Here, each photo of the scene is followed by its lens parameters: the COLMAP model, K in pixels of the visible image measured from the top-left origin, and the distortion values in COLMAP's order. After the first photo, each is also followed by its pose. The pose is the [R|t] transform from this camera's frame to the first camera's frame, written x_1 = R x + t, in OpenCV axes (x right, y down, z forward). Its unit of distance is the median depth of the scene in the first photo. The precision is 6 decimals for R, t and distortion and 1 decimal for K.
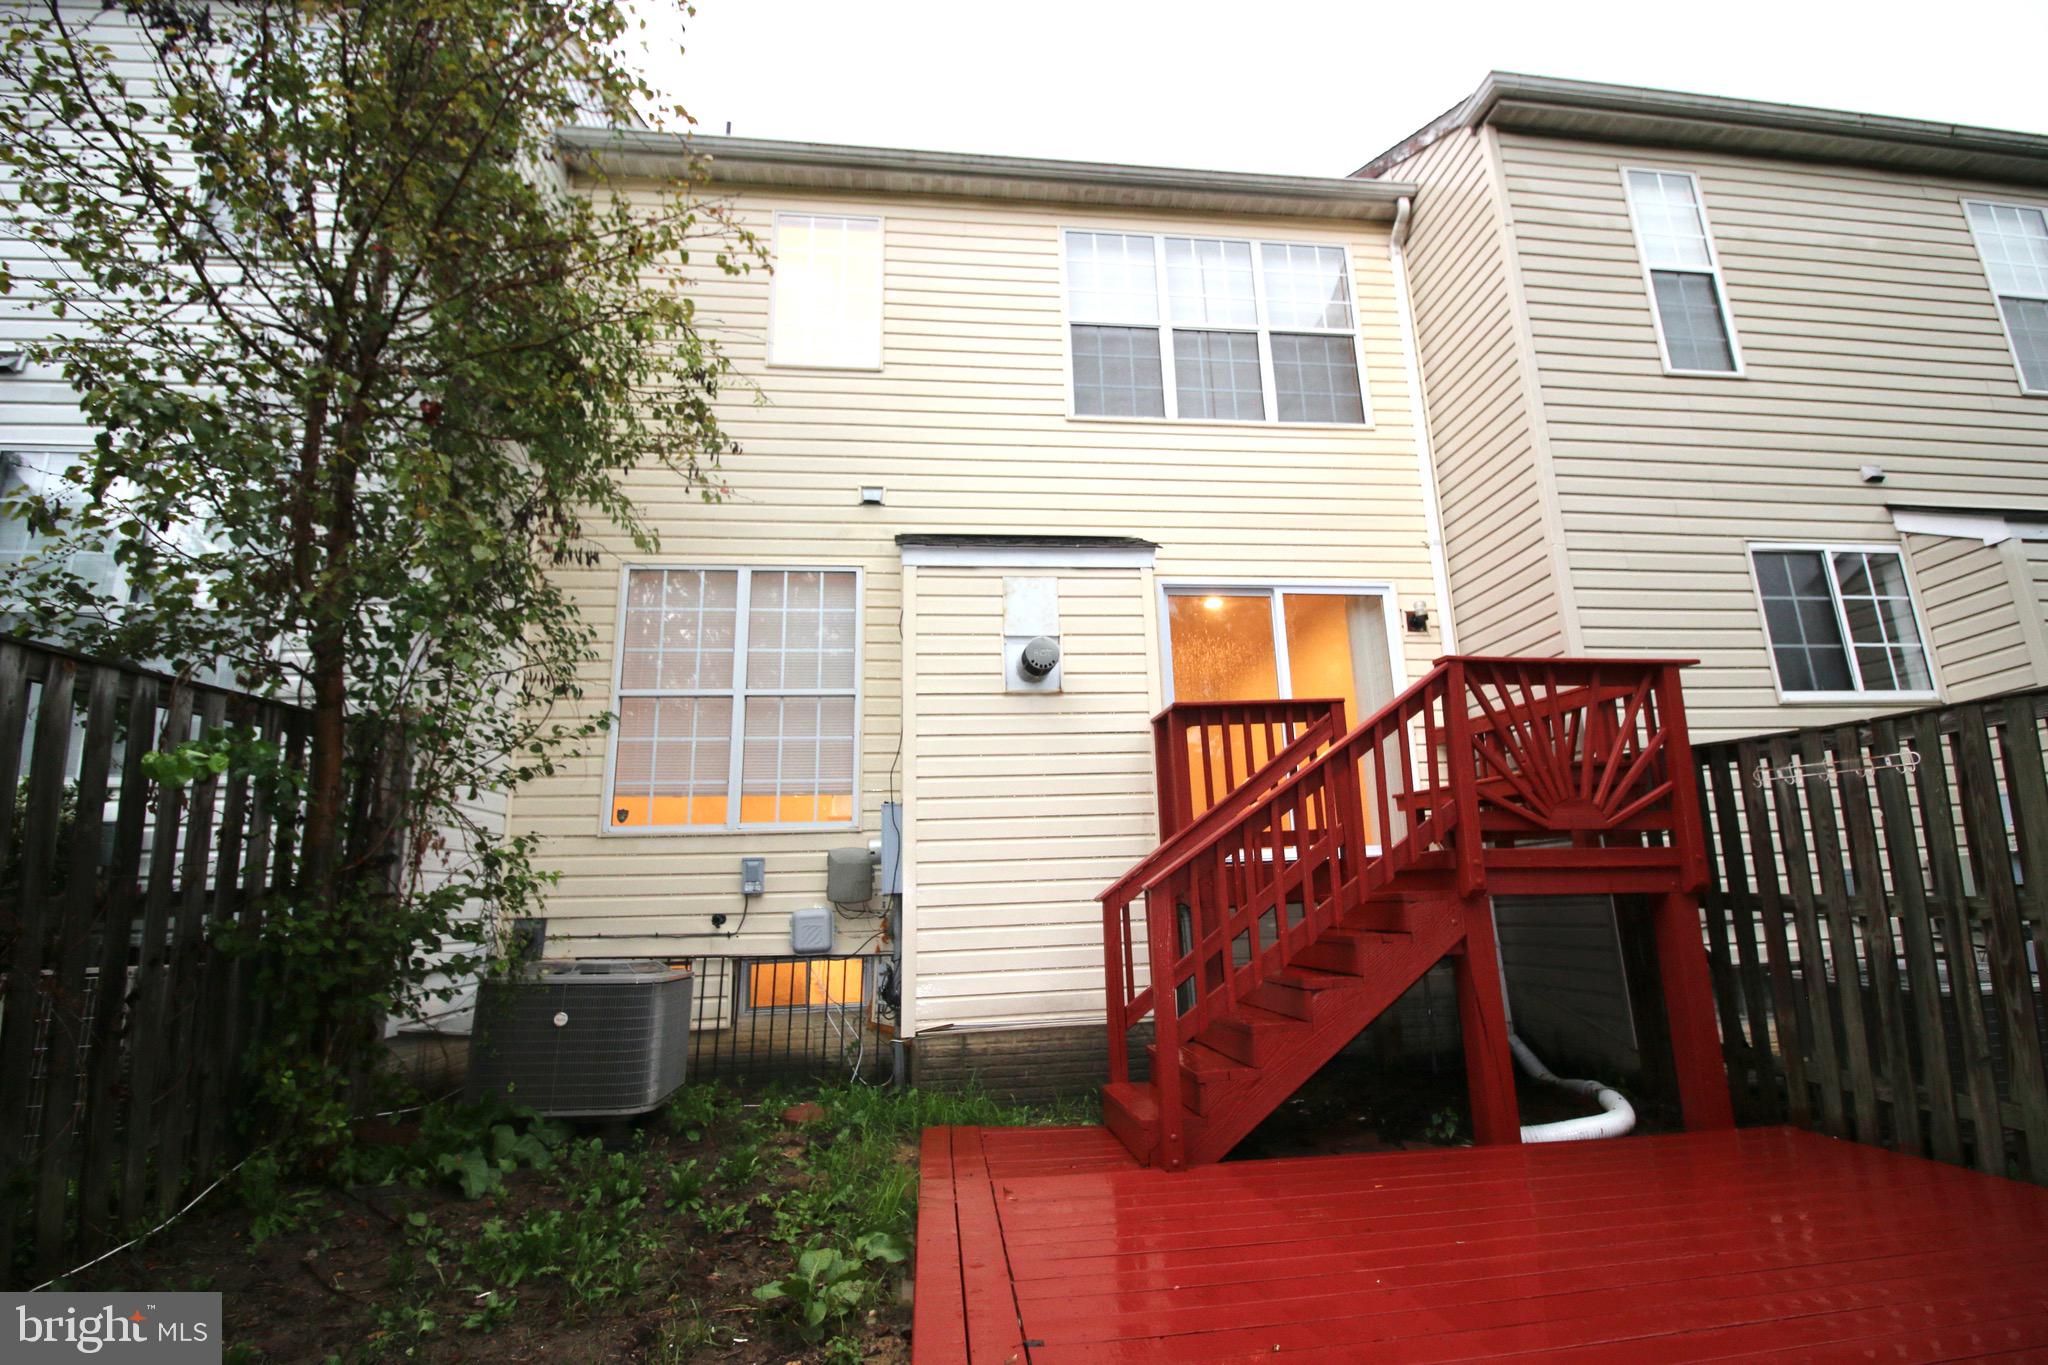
lens RADIAL K [[942.0, 0, 1053.9], [0, 942.0, 670.8], [0, 0, 1]] dist [-0.005666, -0.010309]
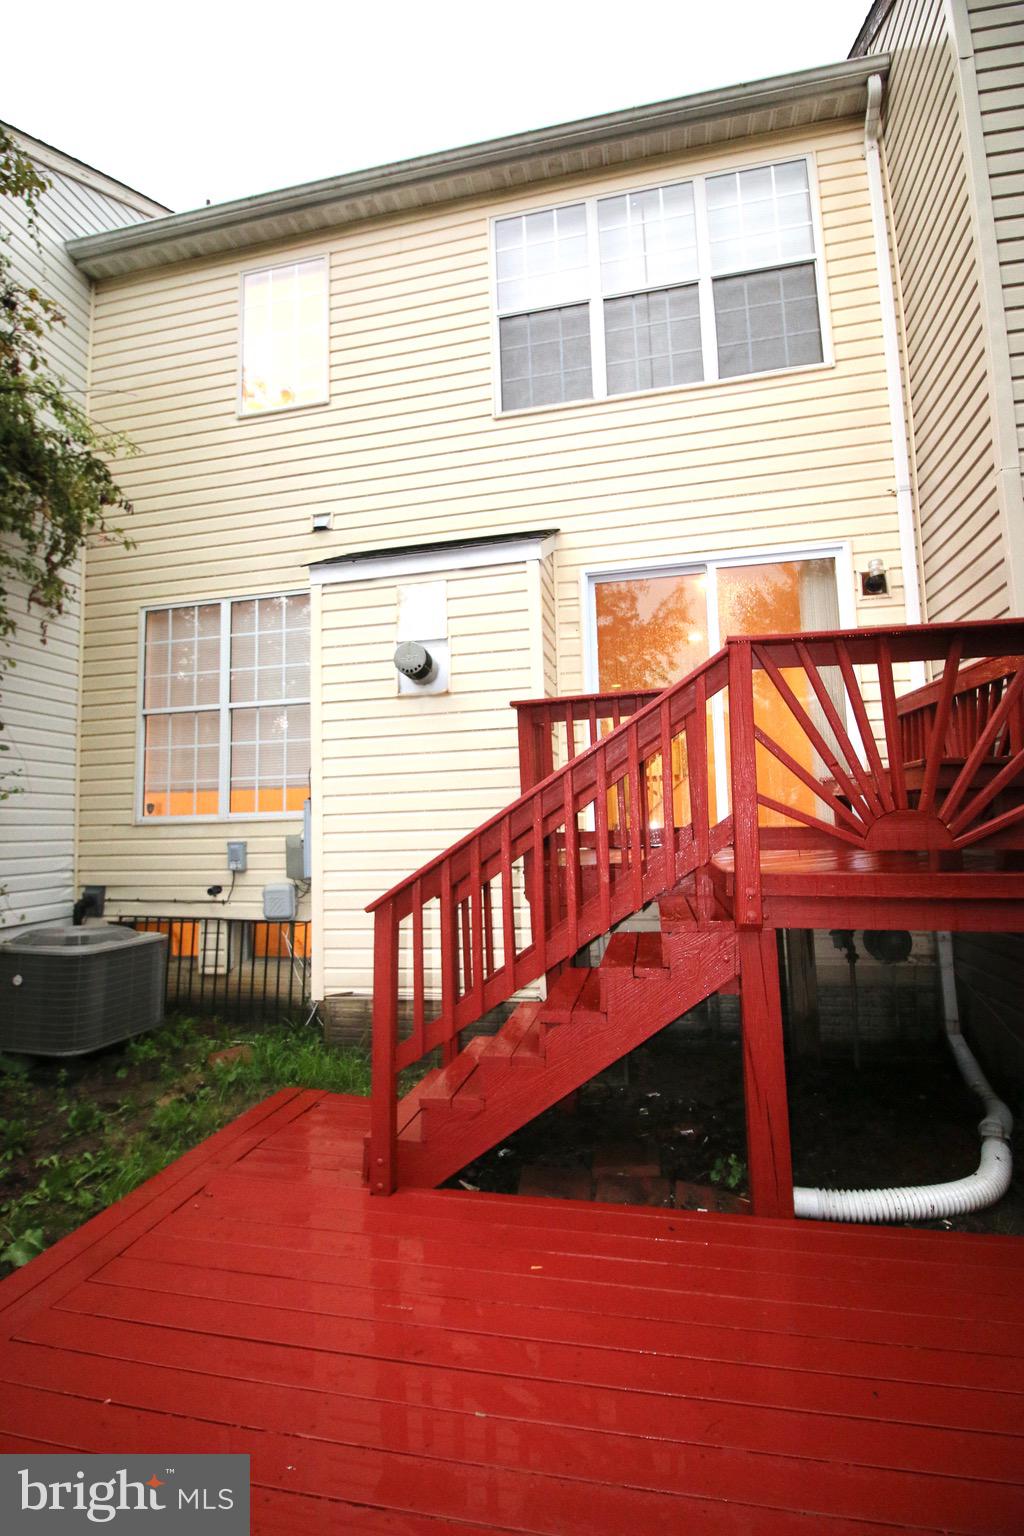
lens RADIAL K [[706.5, 0, 512.8], [0, 706.5, 764.6], [0, 0, 1]] dist [-0.005666, -0.010309]
pose [[0.943130, -0.024675, -0.331507, 0.304780], [0.076572, 0.986550, 0.144414, -0.005425], [0.323485, -0.161585, 0.932334, 0.253318]]
